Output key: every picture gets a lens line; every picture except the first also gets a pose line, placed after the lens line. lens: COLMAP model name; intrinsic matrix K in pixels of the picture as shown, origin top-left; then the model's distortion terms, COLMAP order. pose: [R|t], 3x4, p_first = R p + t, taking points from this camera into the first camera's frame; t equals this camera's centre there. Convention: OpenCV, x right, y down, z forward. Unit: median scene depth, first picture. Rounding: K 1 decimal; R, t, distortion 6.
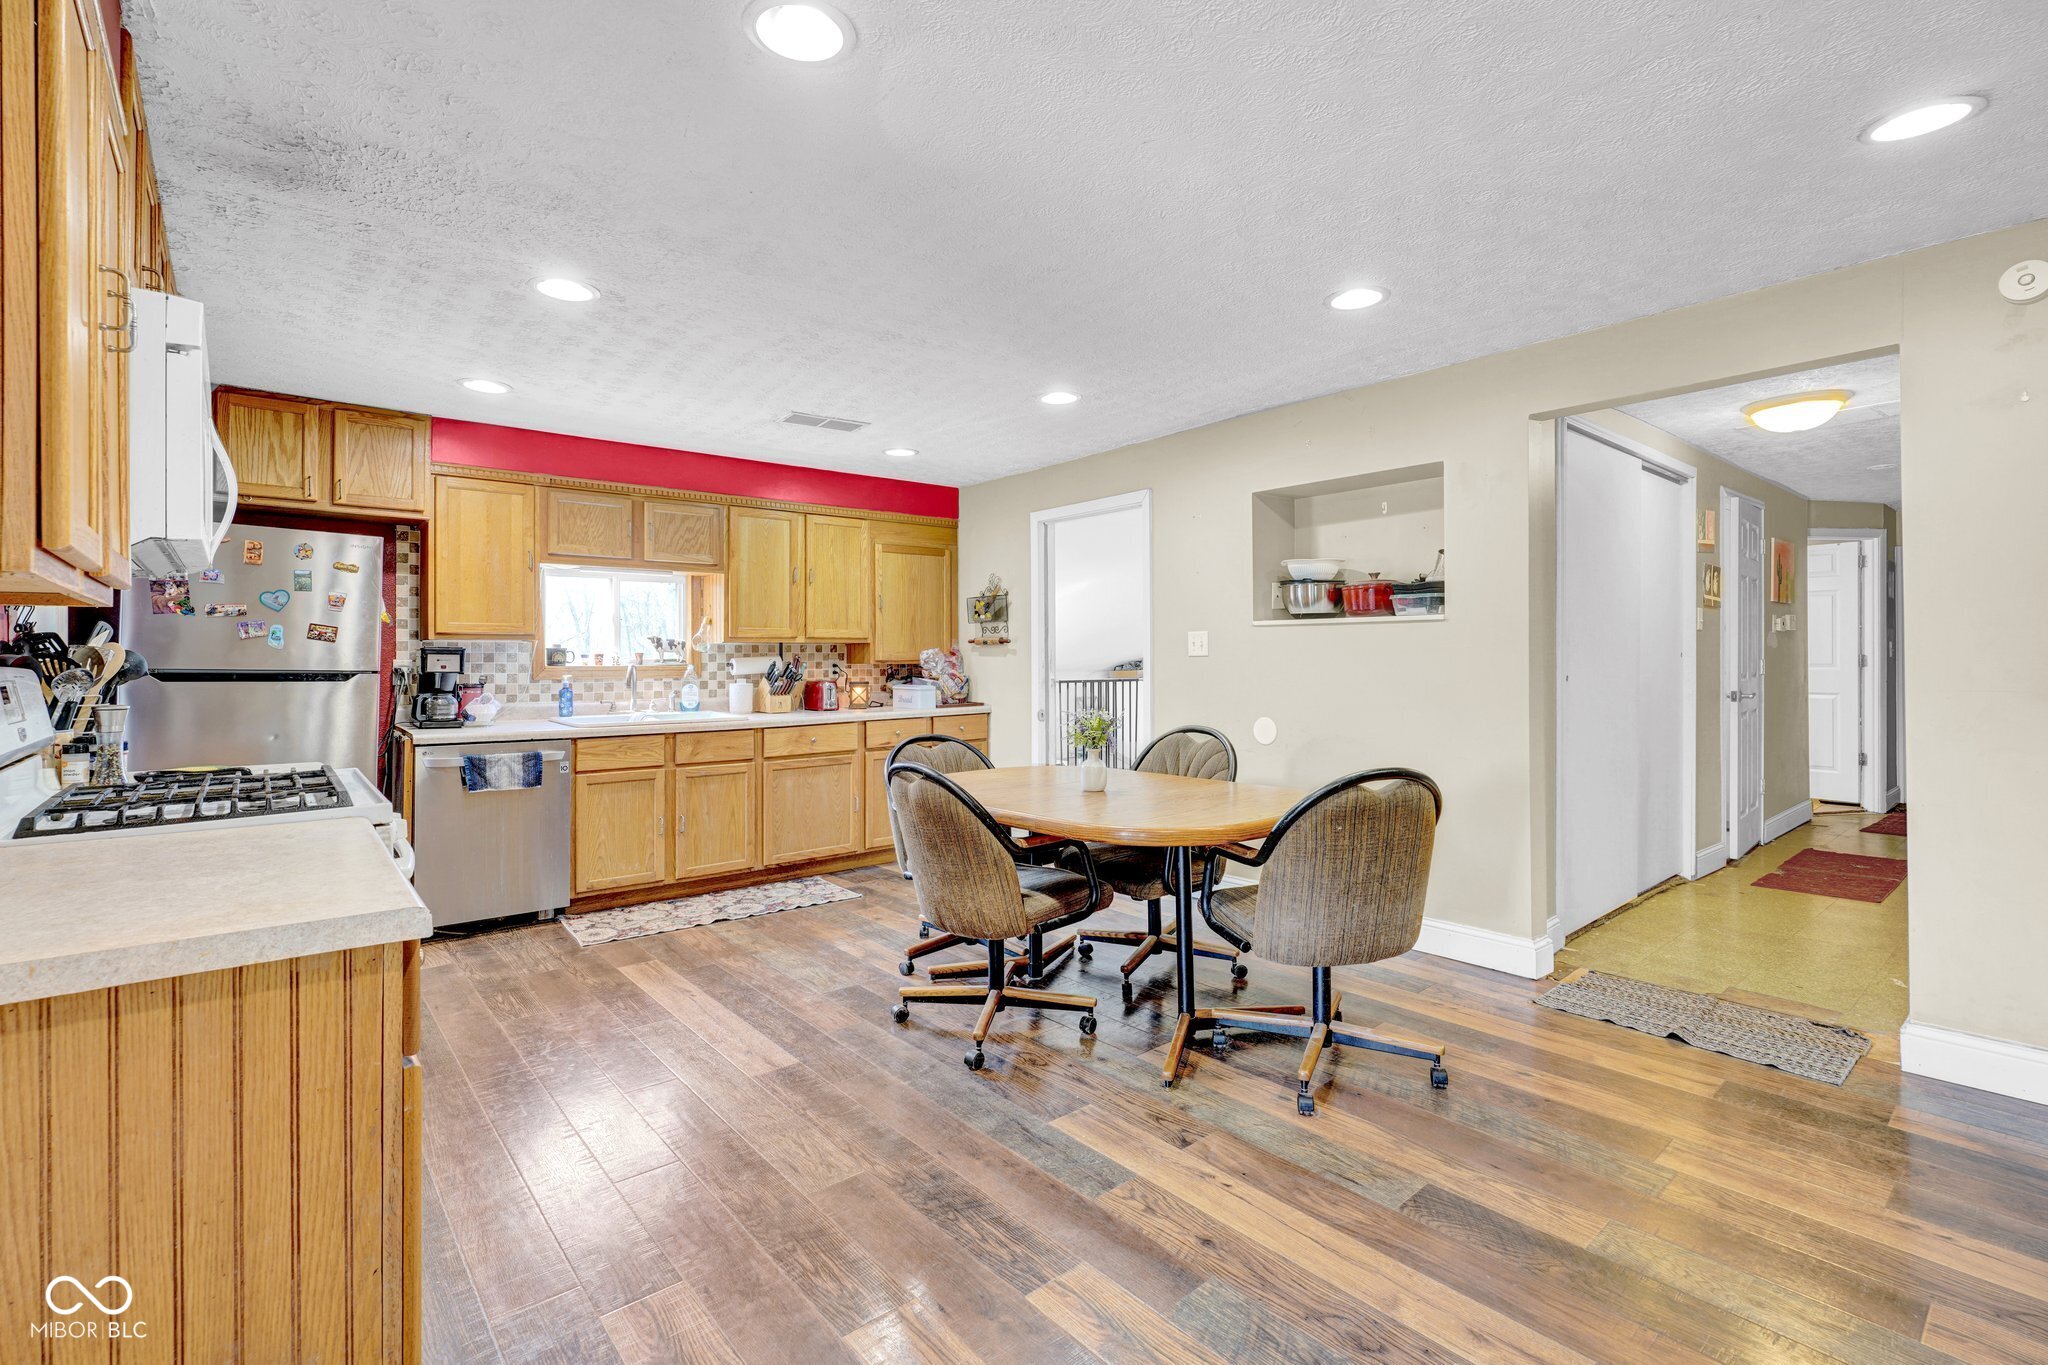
lens RADIAL K [[921.0, 0, 1004.2], [0, 921.0, 653.0], [0, 0, 1]] dist [-0.010617, 0.000776]
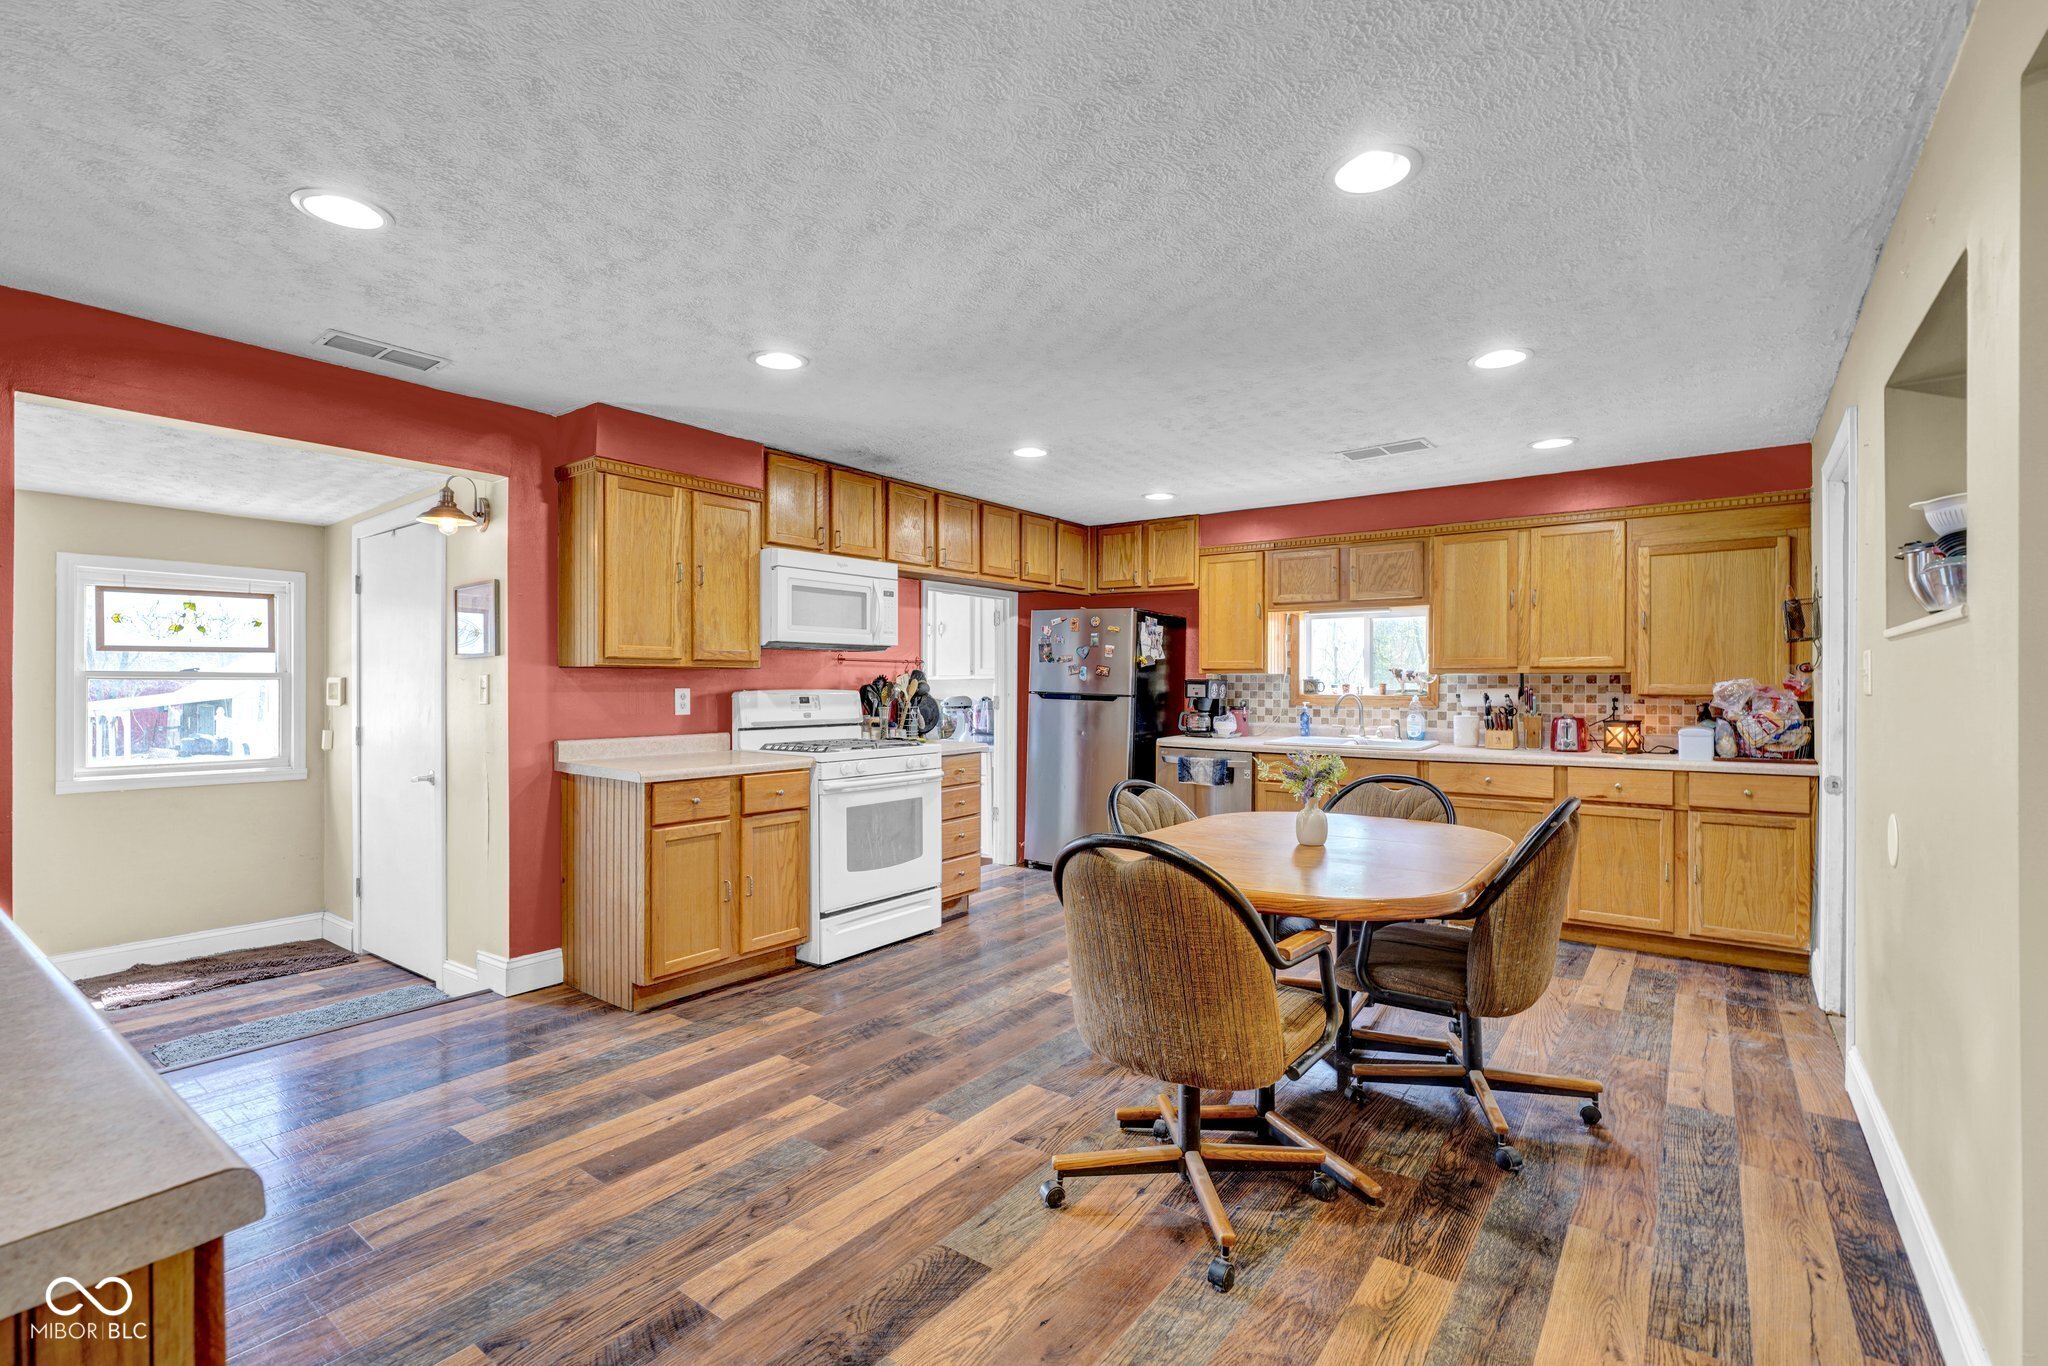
lens RADIAL K [[921.0, 0, 1031.0], [0, 921.0, 685.5], [0, 0, 1]] dist [-0.010617, 0.000776]
pose [[0.241704, 0.007658, -0.970320, 0.620276], [-0.000327, 0.999969, 0.007810, -0.006786], [0.970350, -0.001570, 0.241699, 0.370447]]
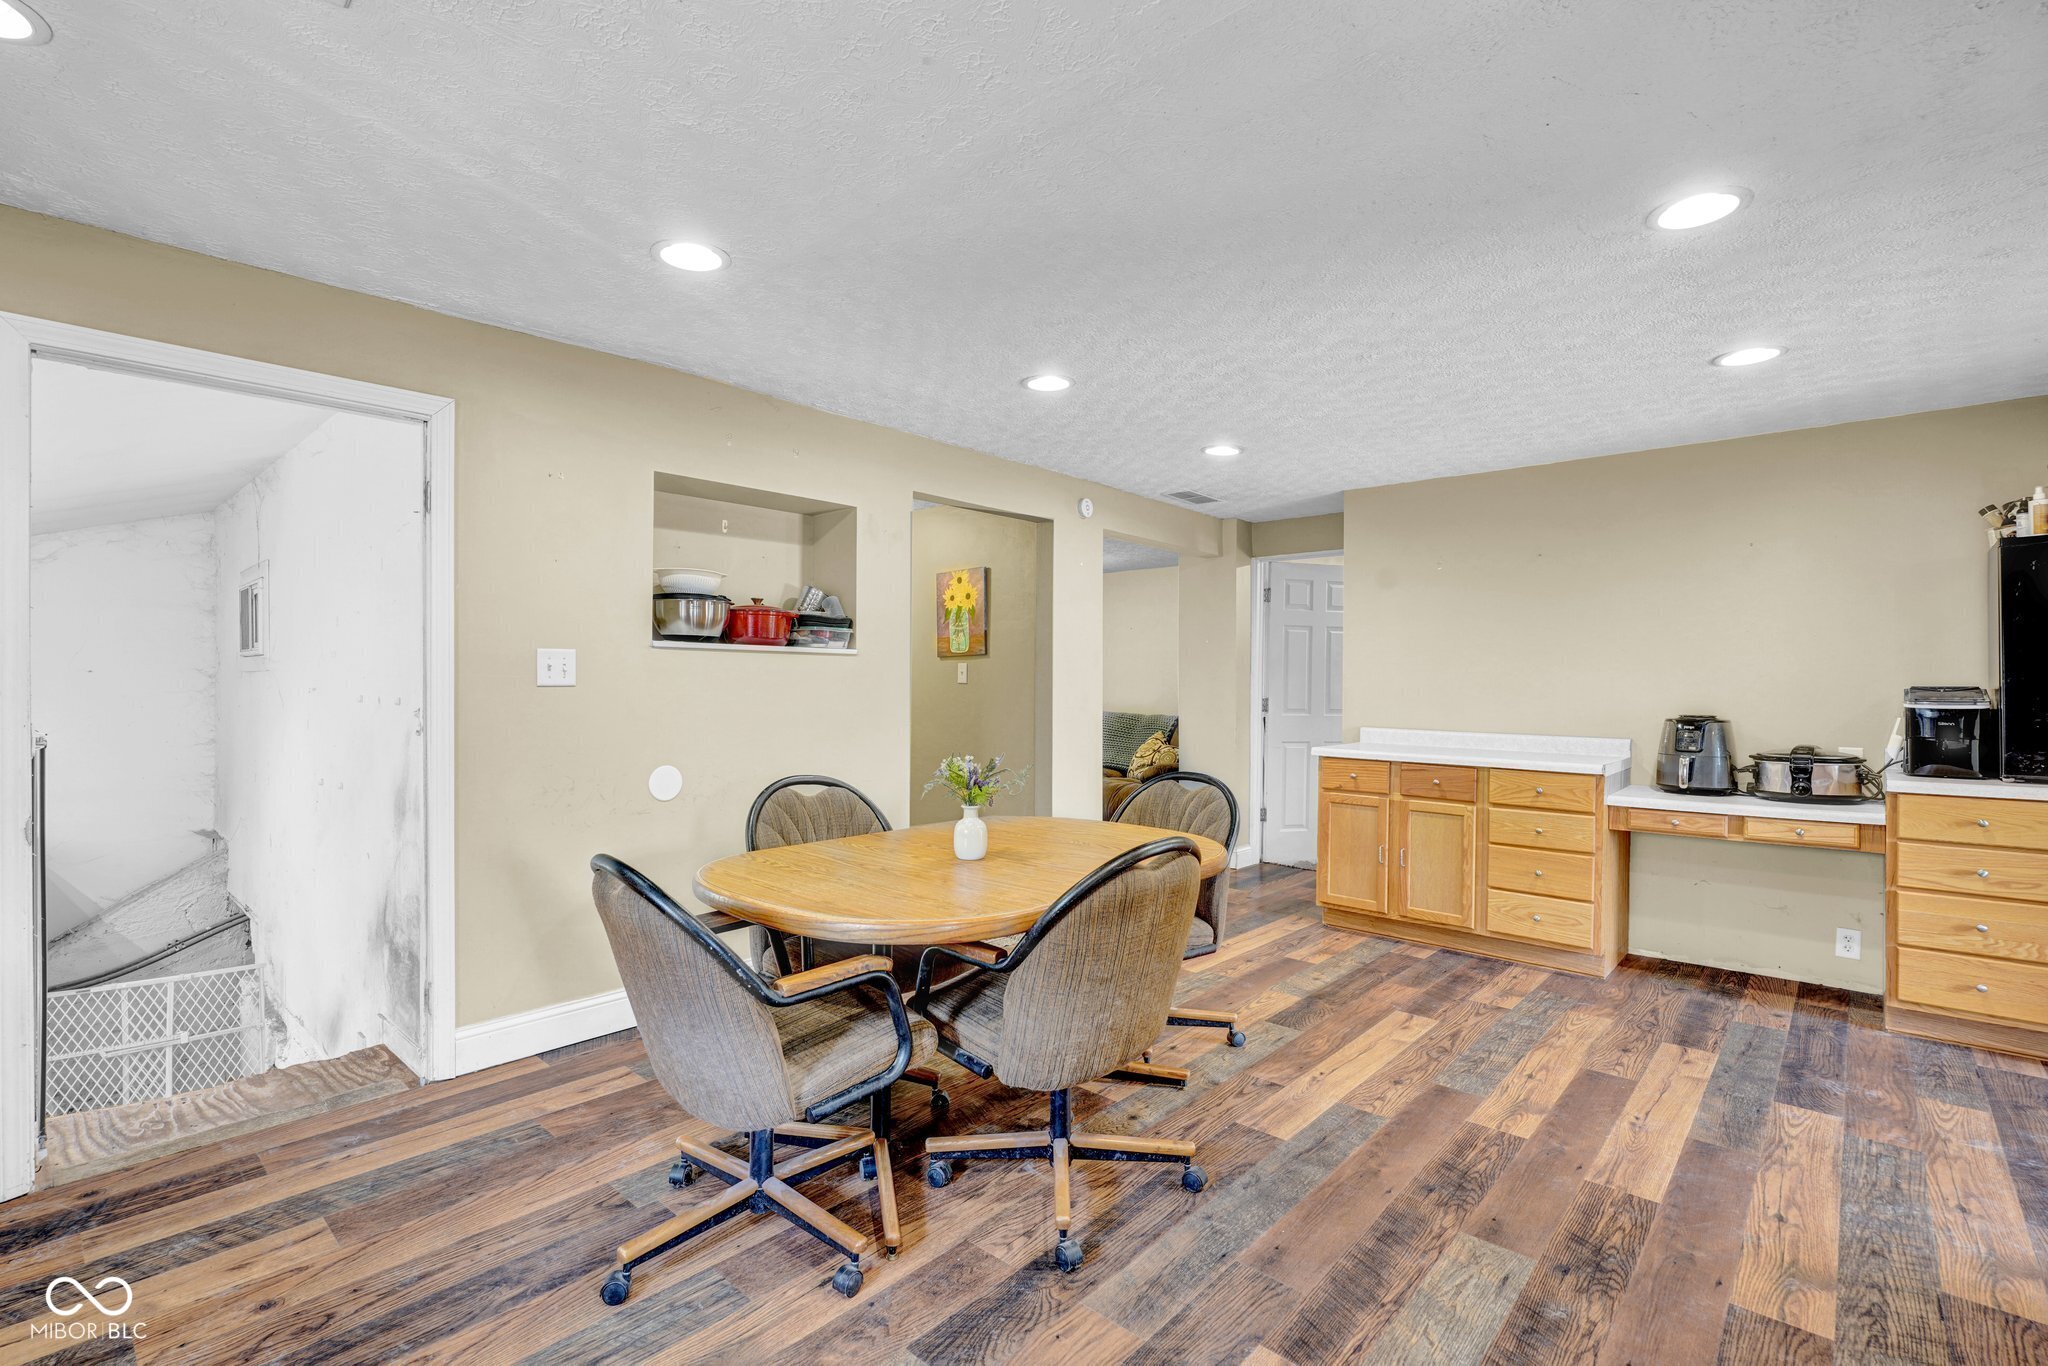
lens RADIAL K [[921.0, 0, 1017.1], [0, 921.0, 691.7], [0, 0, 1]] dist [-0.010617, 0.000776]
pose [[-0.130493, -0.002847, 0.991445, -0.487975], [-0.010748, 0.999941, 0.001457, 0.002646], [-0.991391, -0.010466, -0.130516, 0.748002]]
